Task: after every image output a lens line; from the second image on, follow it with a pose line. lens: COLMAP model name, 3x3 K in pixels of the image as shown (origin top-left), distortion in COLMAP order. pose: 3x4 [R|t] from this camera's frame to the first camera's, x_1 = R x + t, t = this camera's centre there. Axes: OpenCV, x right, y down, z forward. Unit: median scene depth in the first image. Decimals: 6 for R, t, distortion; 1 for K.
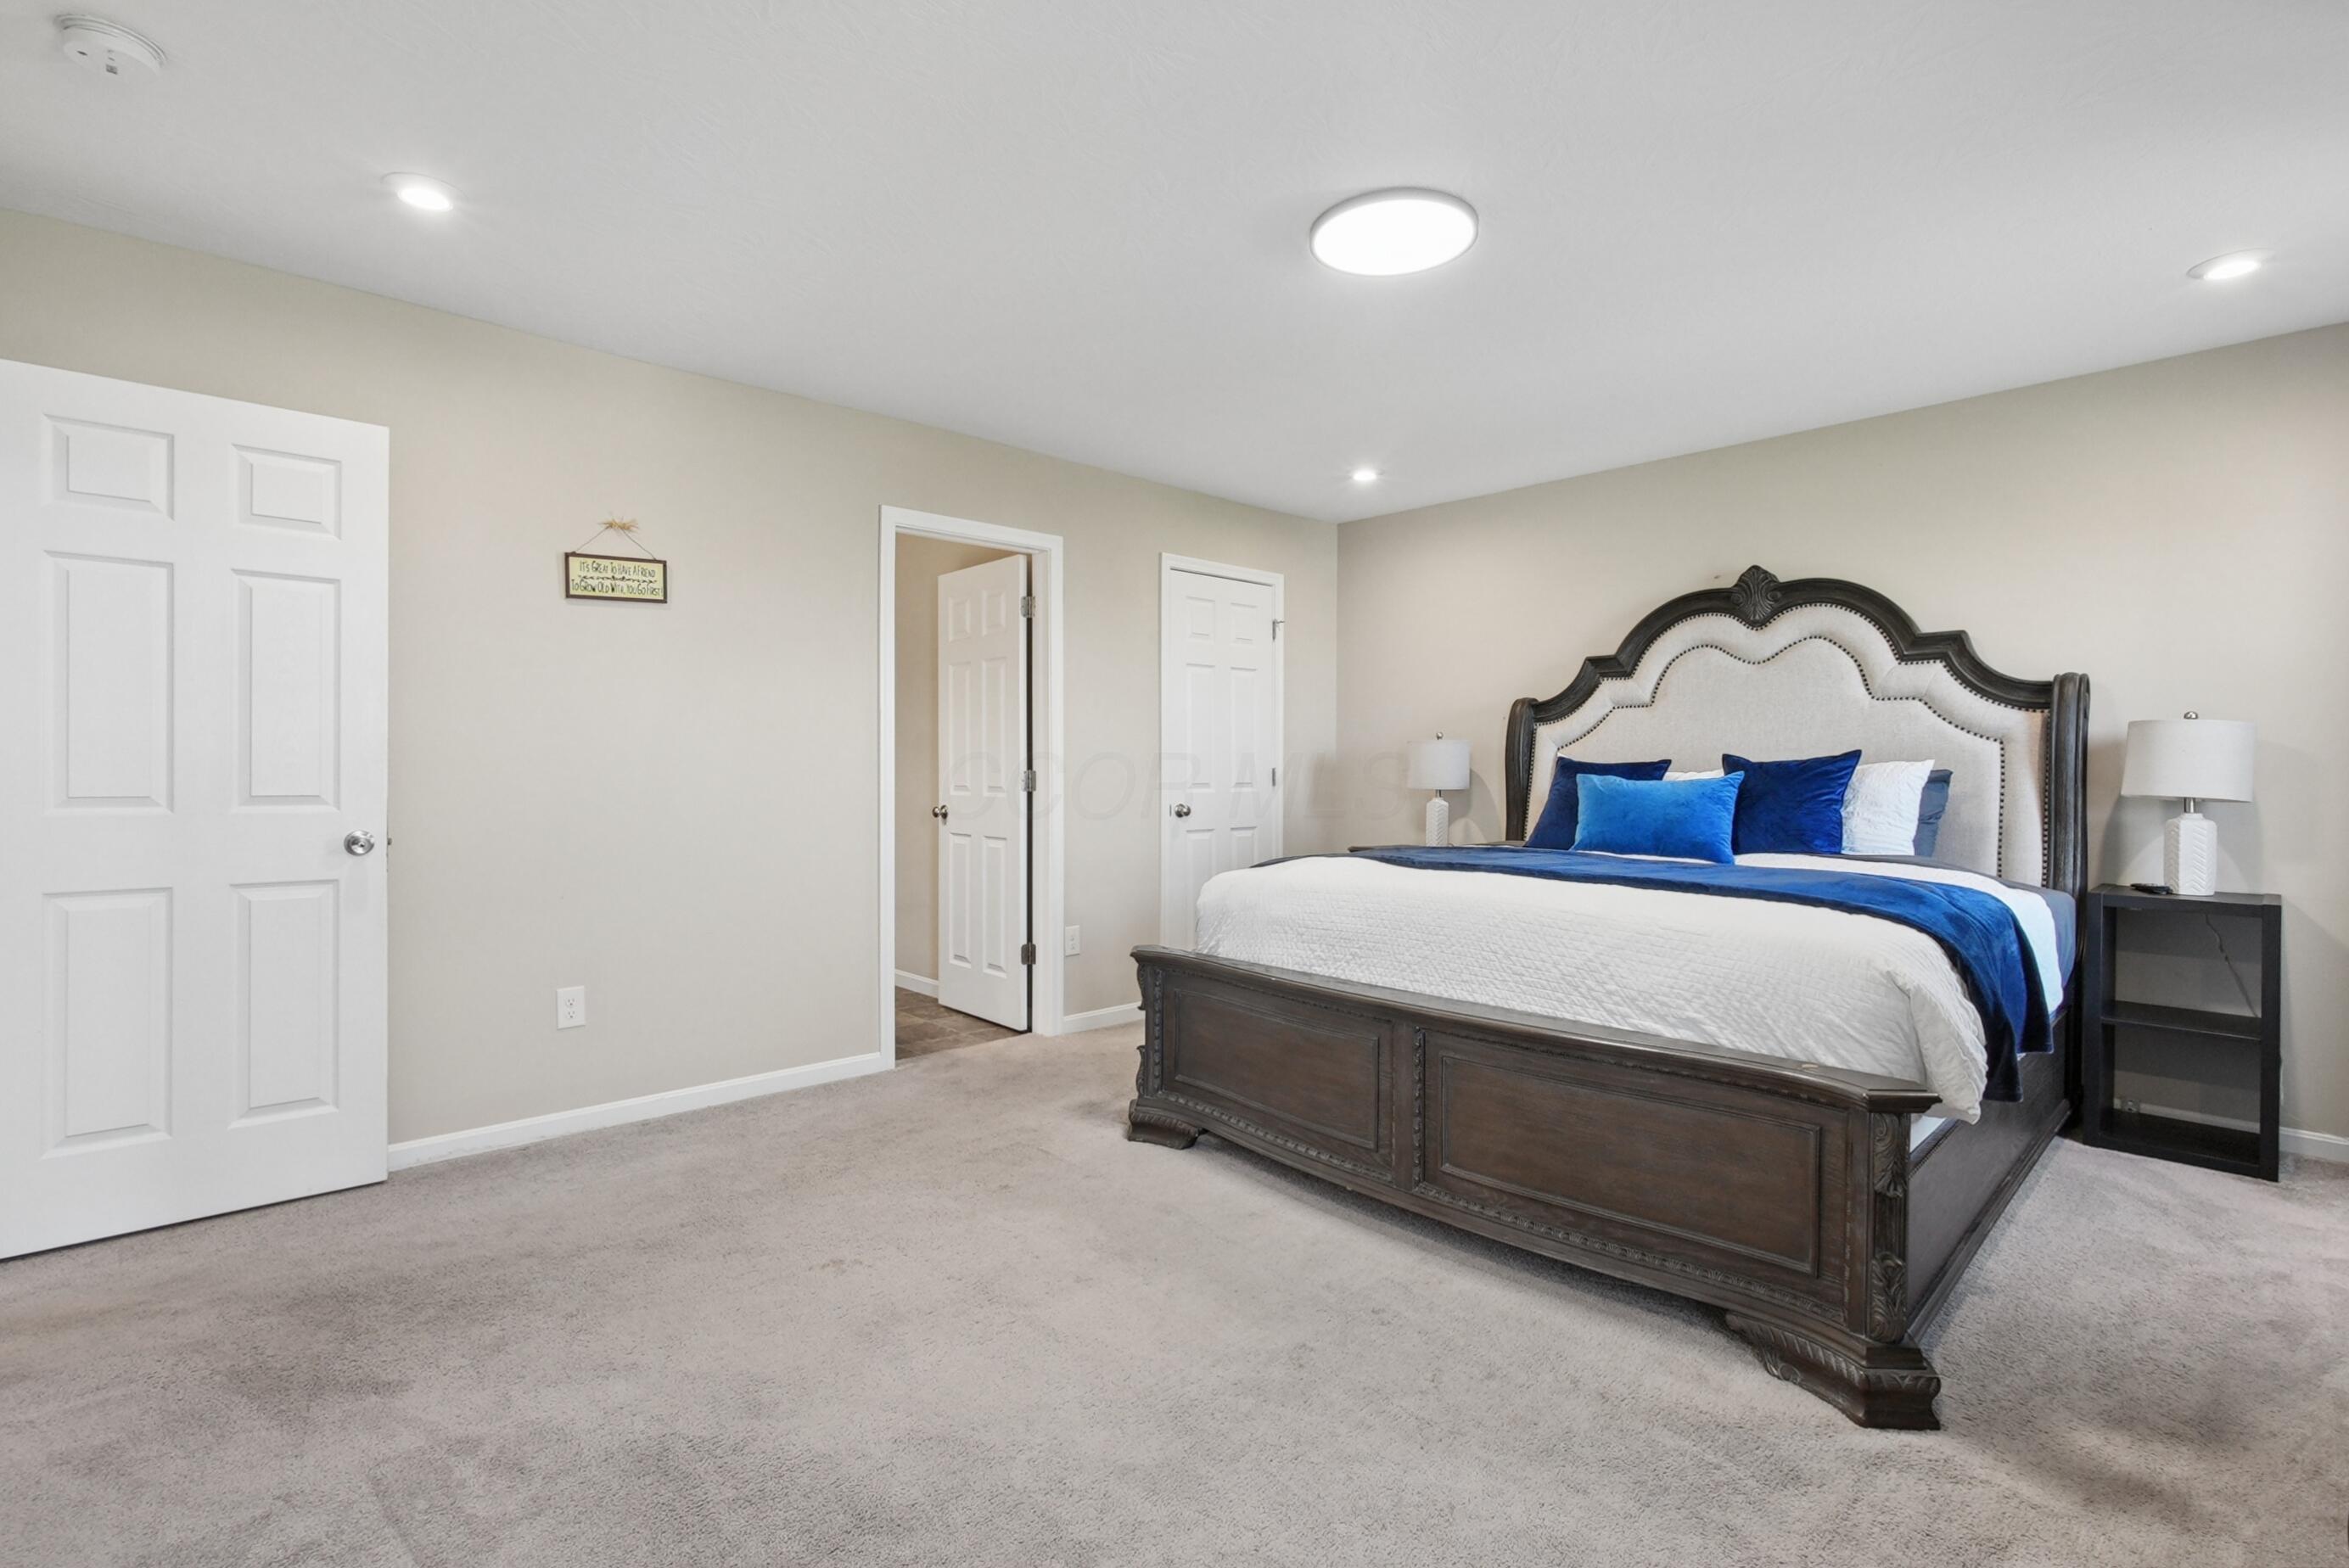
lens RADIAL K [[1091.0, 0, 1157.0], [0, 1091.0, 780.1], [0, 0, 1]] dist [-0.007615, 0.003224]
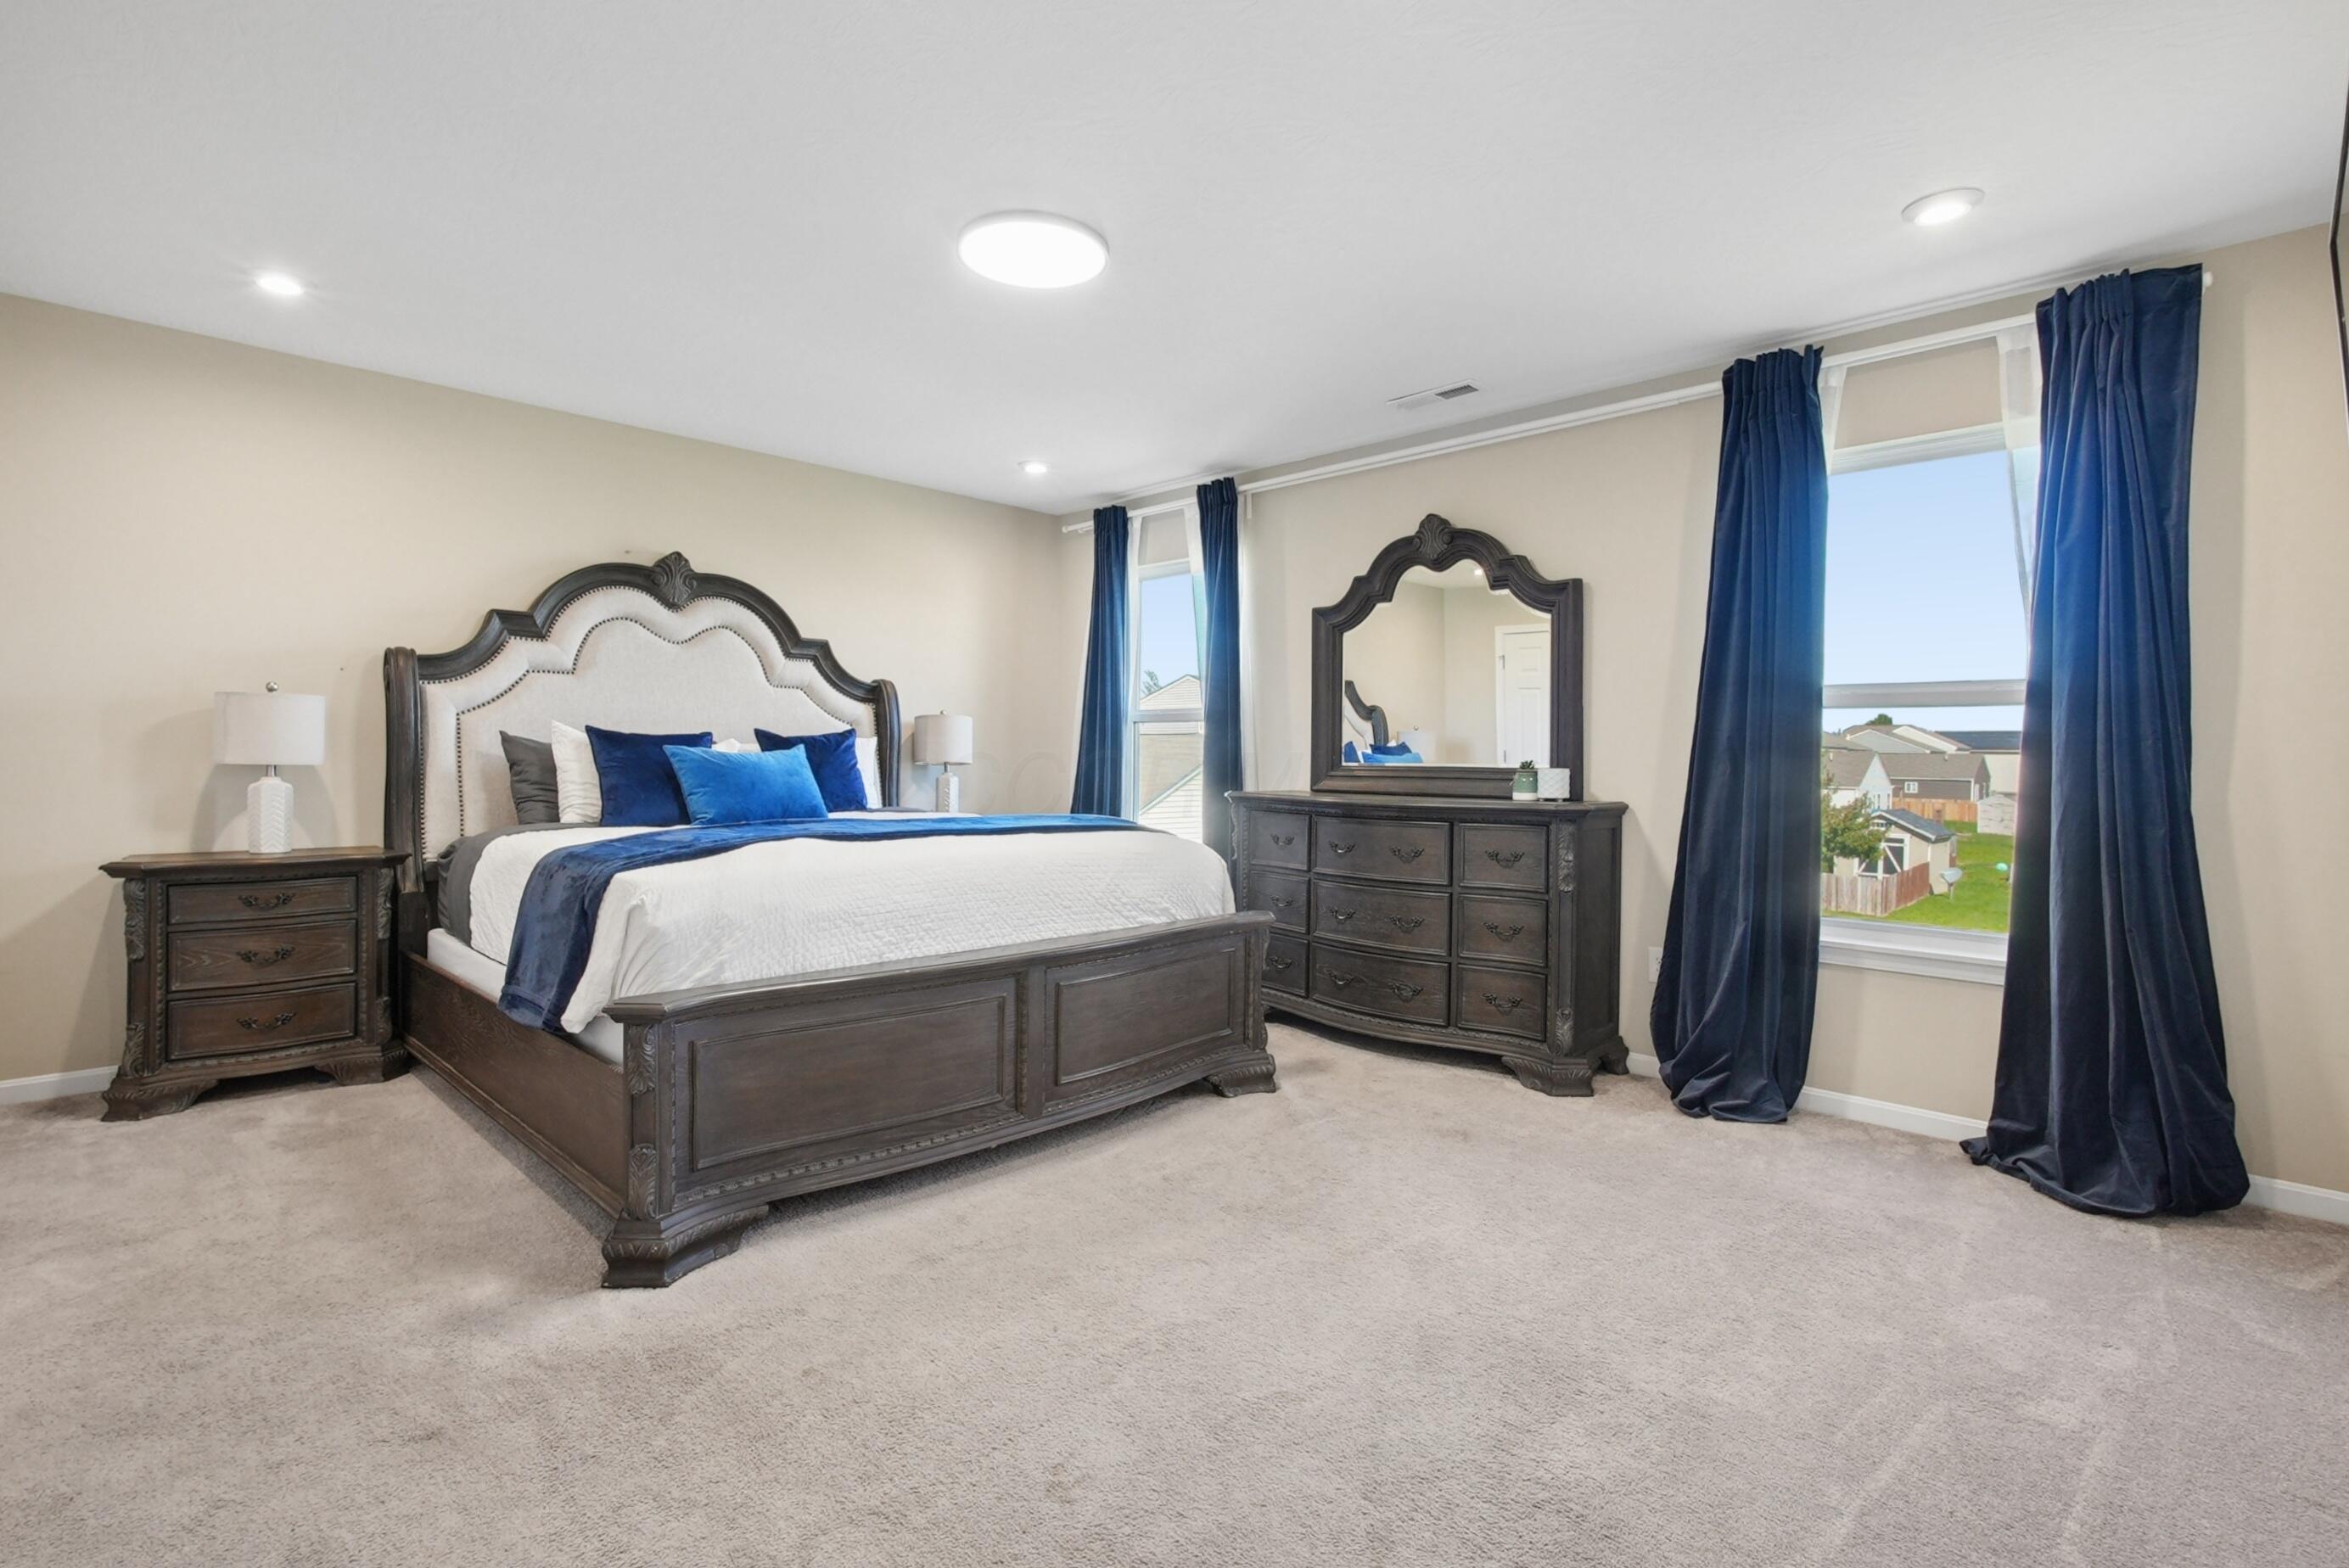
lens RADIAL K [[1091.0, 0, 1163.6], [0, 1091.0, 762.2], [0, 0, 1]] dist [-0.007615, 0.003224]
pose [[-0.035699, -0.011501, 0.999296, -0.597443], [-0.003207, 0.999930, 0.011393, -0.002967], [-0.999357, -0.002798, -0.035734, 0.604451]]
